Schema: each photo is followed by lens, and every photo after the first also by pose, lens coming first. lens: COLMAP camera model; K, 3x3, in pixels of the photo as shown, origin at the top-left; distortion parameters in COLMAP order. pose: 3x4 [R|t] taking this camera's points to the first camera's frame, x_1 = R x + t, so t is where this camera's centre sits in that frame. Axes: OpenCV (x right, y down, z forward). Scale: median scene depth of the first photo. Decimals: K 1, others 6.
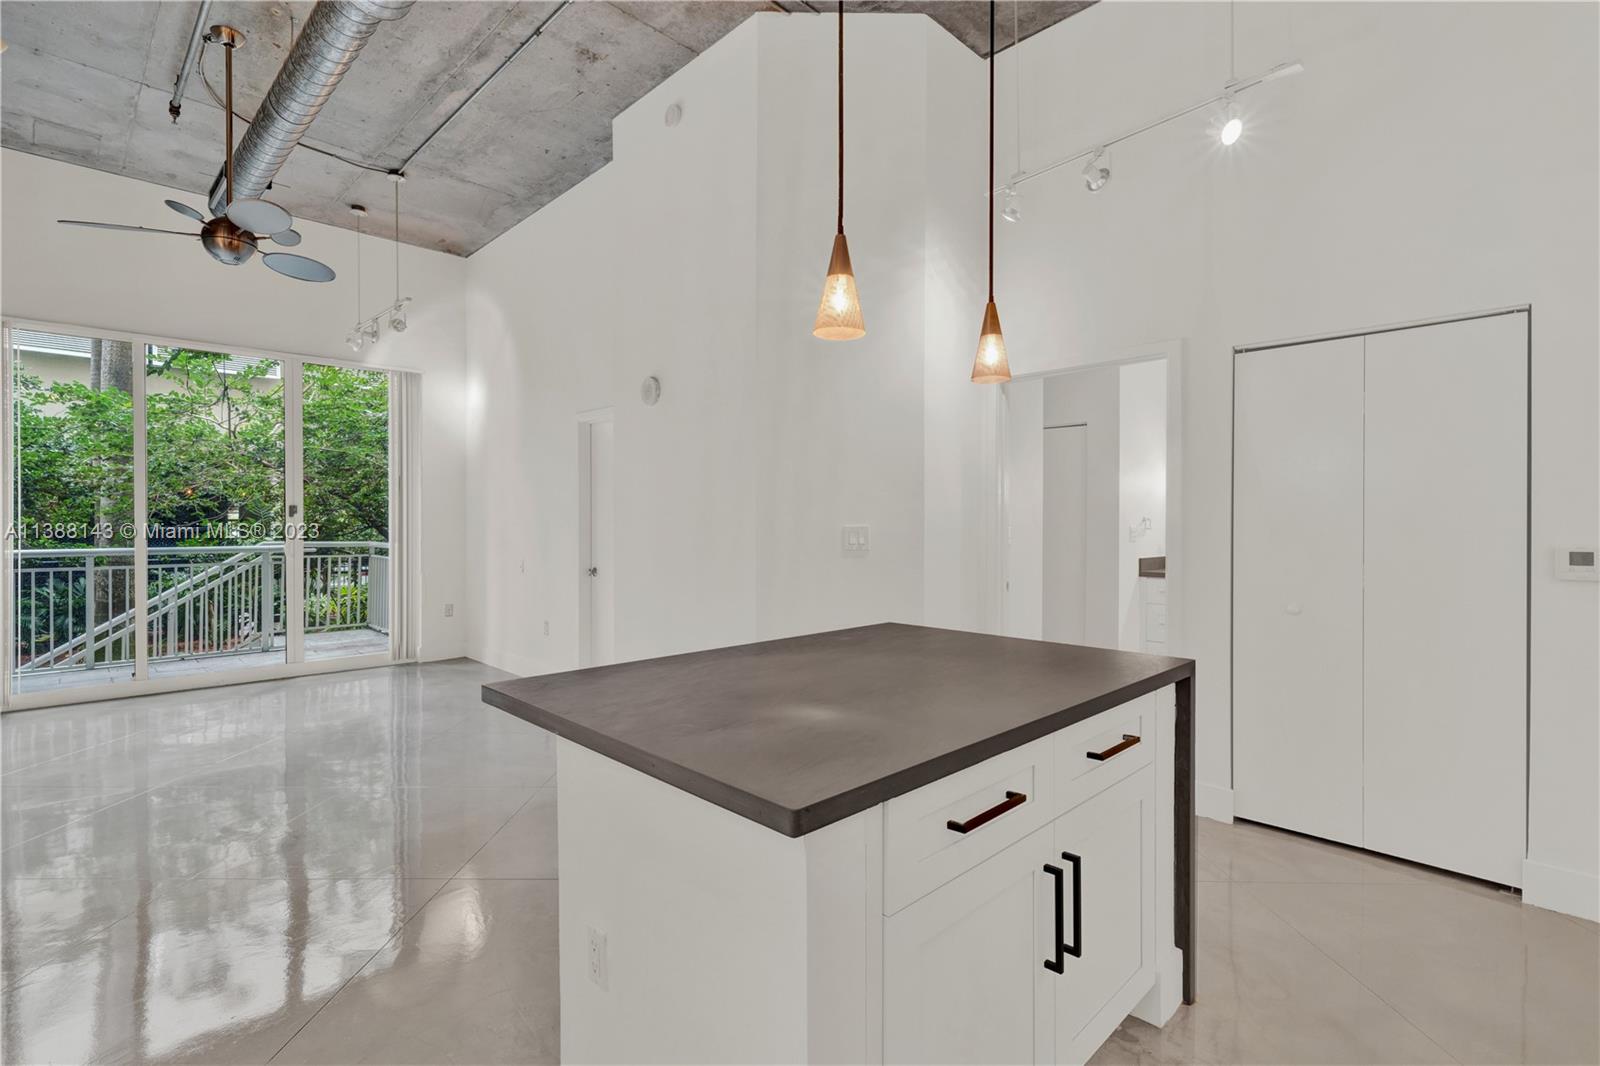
lens RADIAL K [[742.9, 0, 808.2], [0, 742.9, 523.3], [0, 0, 1]] dist [-0.003166, 0.002516]
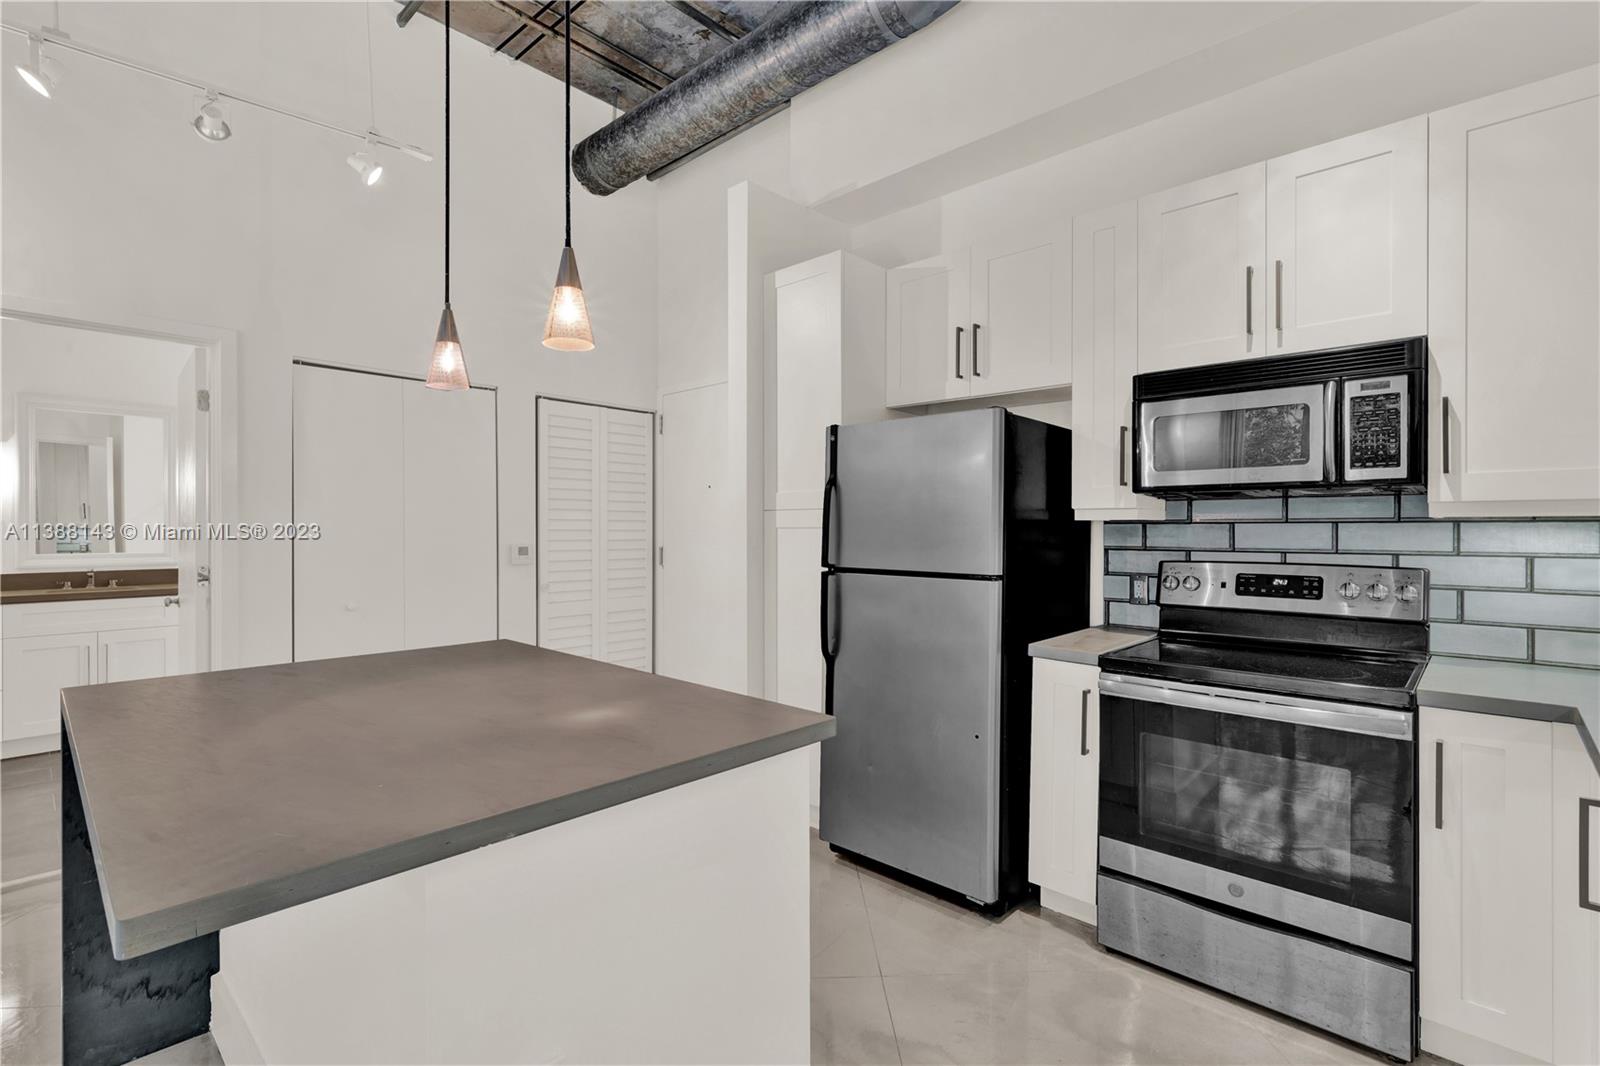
lens RADIAL K [[742.9, 0, 801.0], [0, 742.9, 526.9], [0, 0, 1]] dist [-0.003166, 0.002516]
pose [[-0.037914, 0.003621, 0.999274, -0.237039], [0.001786, 0.999992, -0.003556, 0.000085], [-0.999279, 0.001650, -0.037920, 0.173503]]
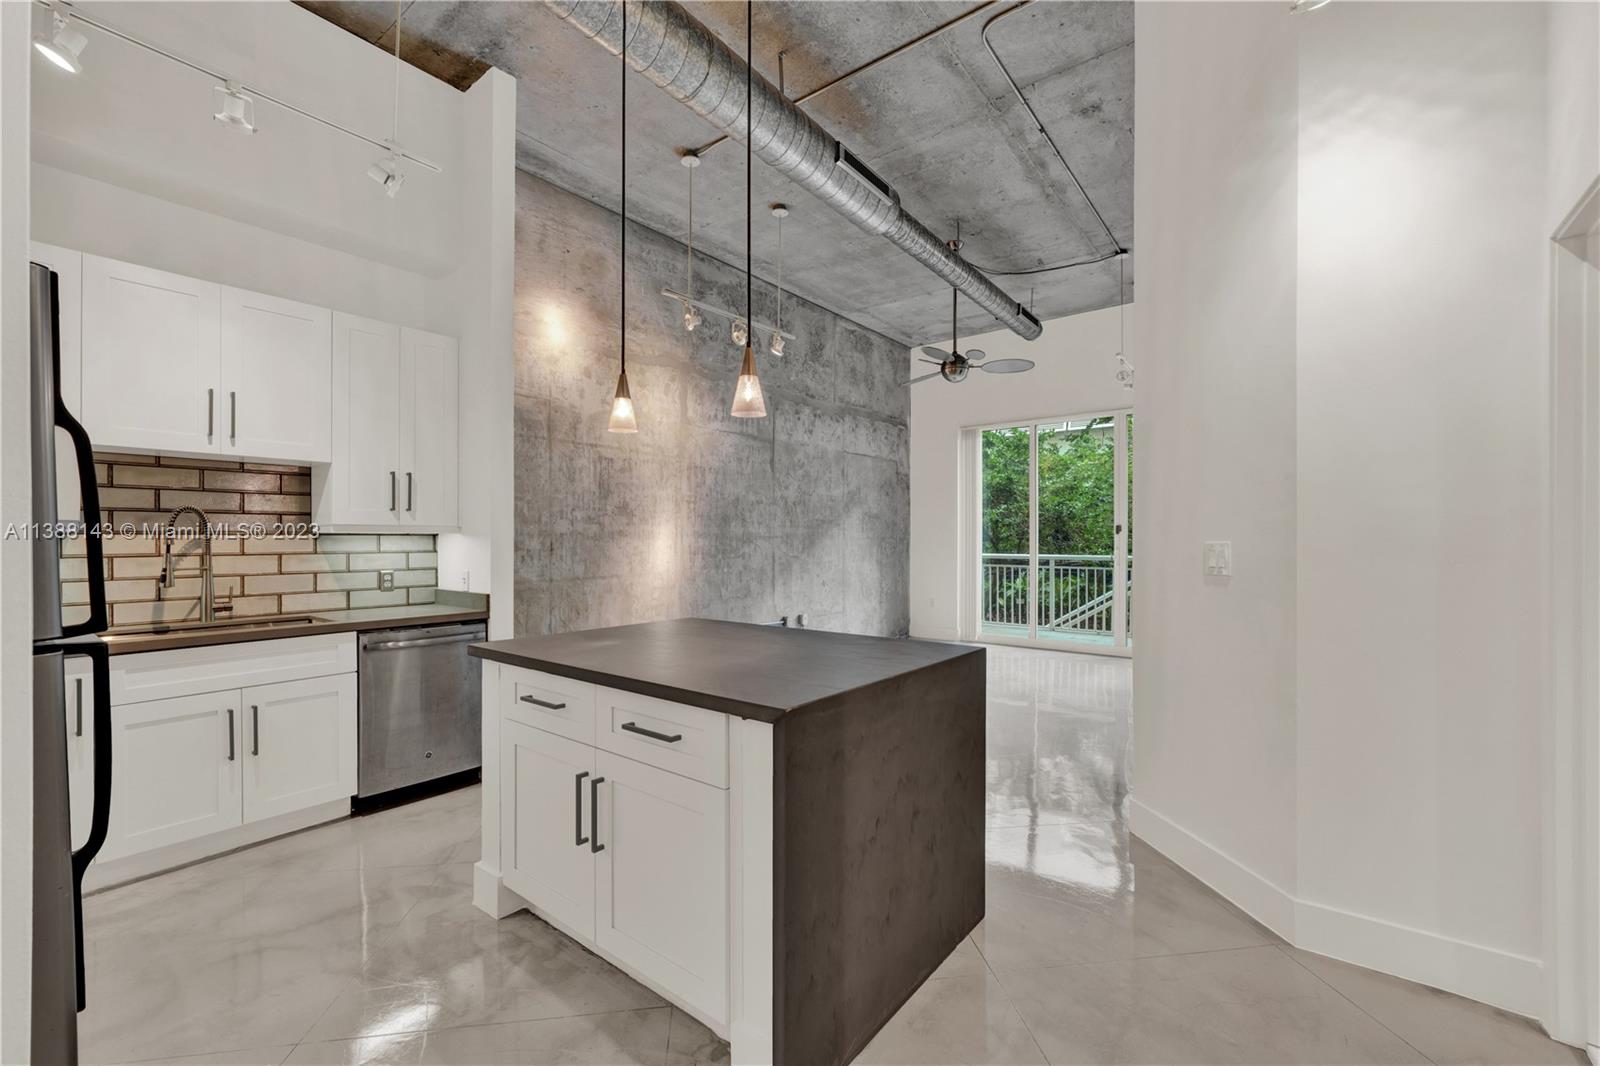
lens RADIAL K [[665.7, 0, 803.0], [0, 665.7, 533.2], [0, 0, 1]] dist [0.001141, 0.000185]
pose [[0.123475, -0.007497, -0.992319, 0.392133], [-0.000731, 0.999971, -0.007646, -0.000798], [0.992347, 0.001670, 0.123466, 0.292668]]
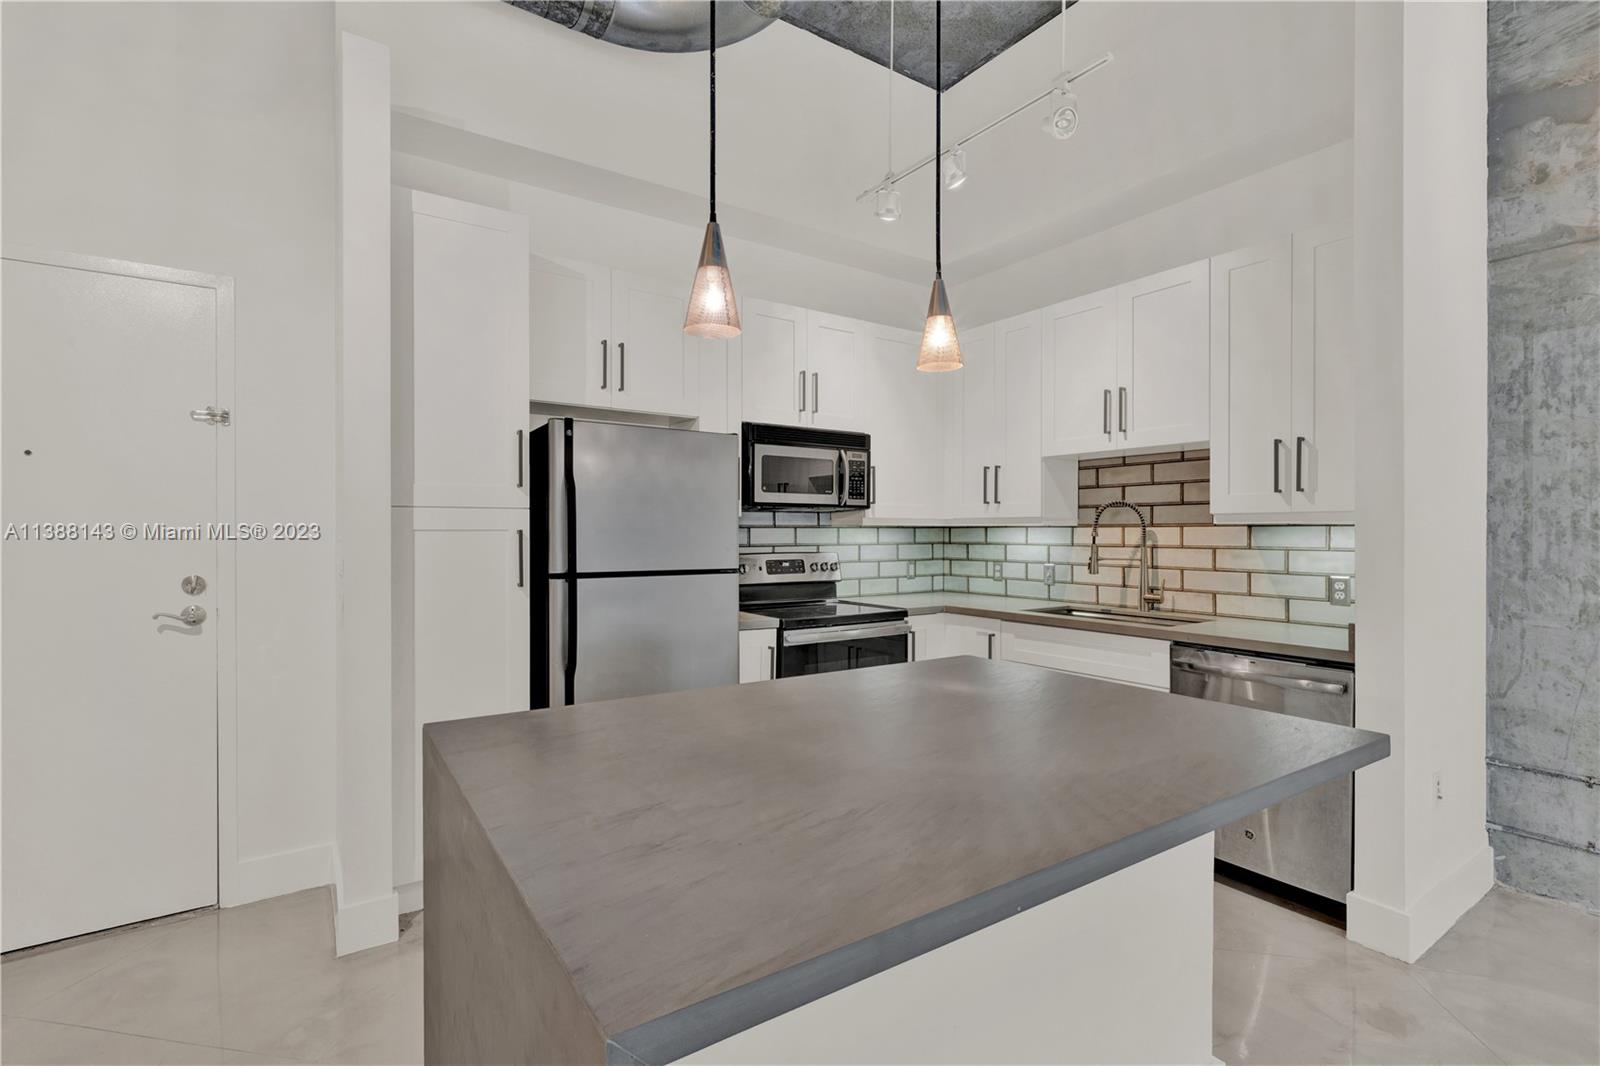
lens RADIAL K [[742.9, 0, 797.8], [0, 742.9, 528.7], [0, 0, 1]] dist [-0.003166, 0.002516]
pose [[-0.982512, 0.001630, 0.186194, 0.008623], [0.001251, 0.999997, -0.002154, -0.000842], [-0.186196, -0.001884, -0.982511, 0.517484]]
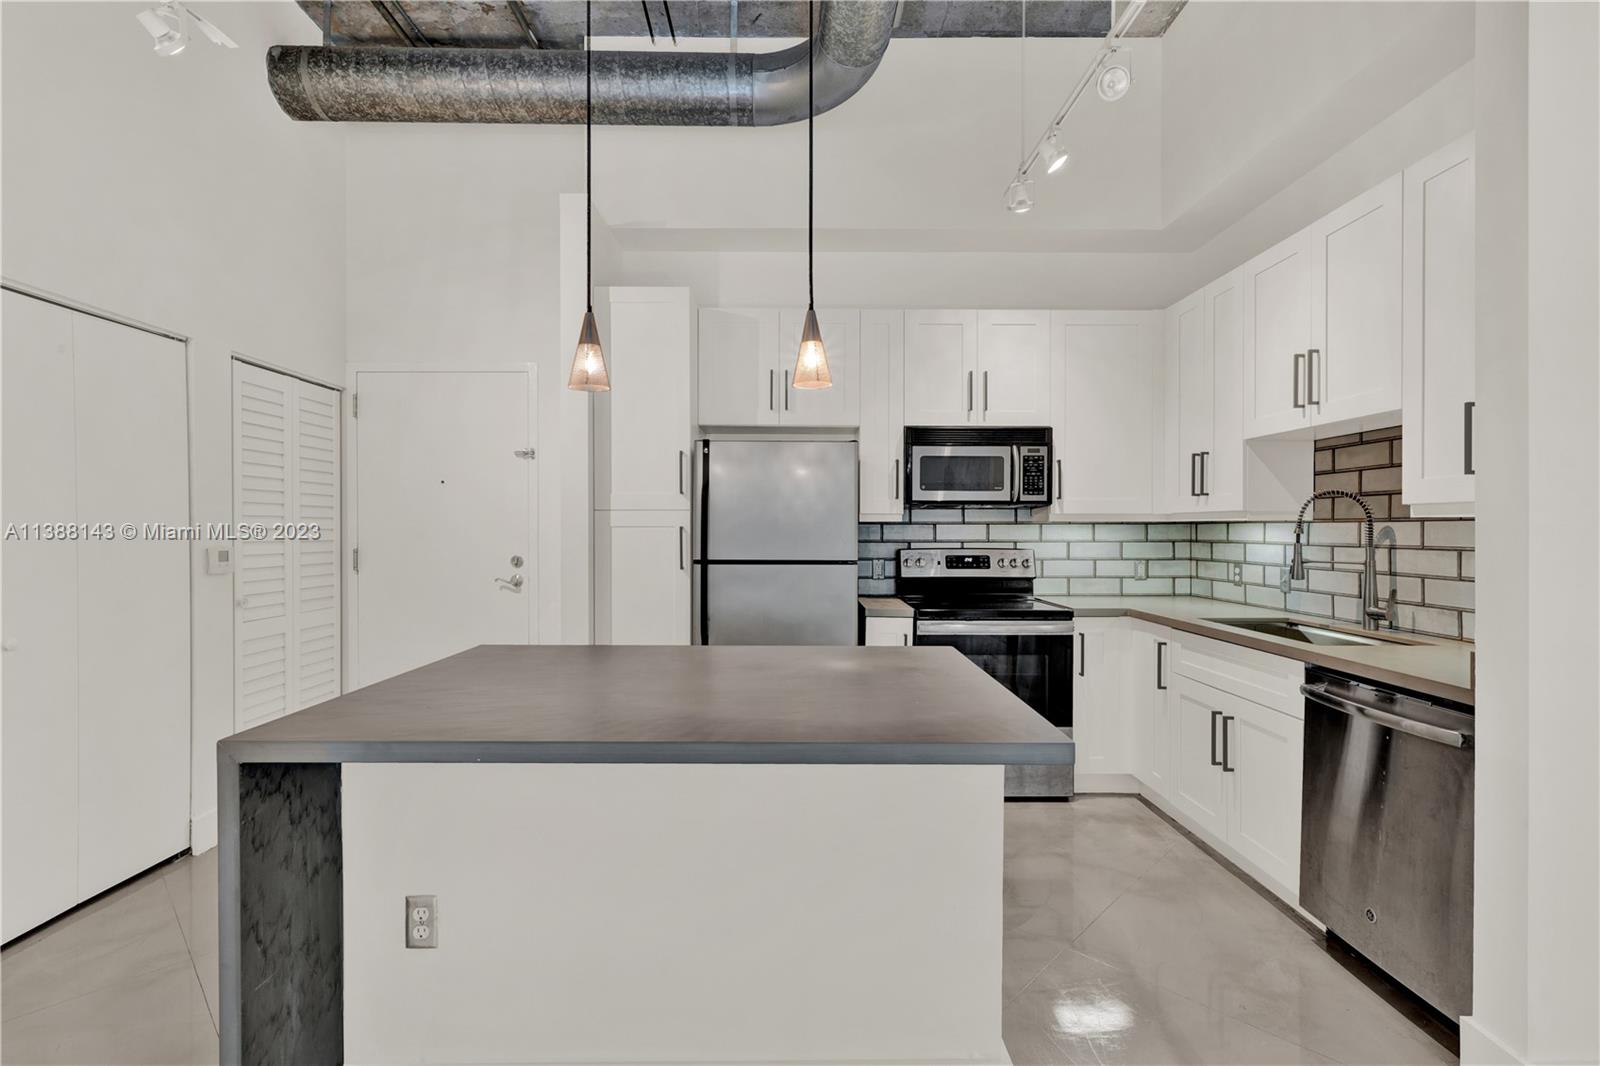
lens RADIAL K [[742.9, 0, 798.5], [0, 742.9, 531.8], [0, 0, 1]] dist [-0.003166, 0.002516]
pose [[-0.714093, -0.002412, 0.700046, -0.207972], [0.001629, 0.999986, 0.005107, 0.000104], [-0.700048, 0.004787, -0.714079, 0.469897]]
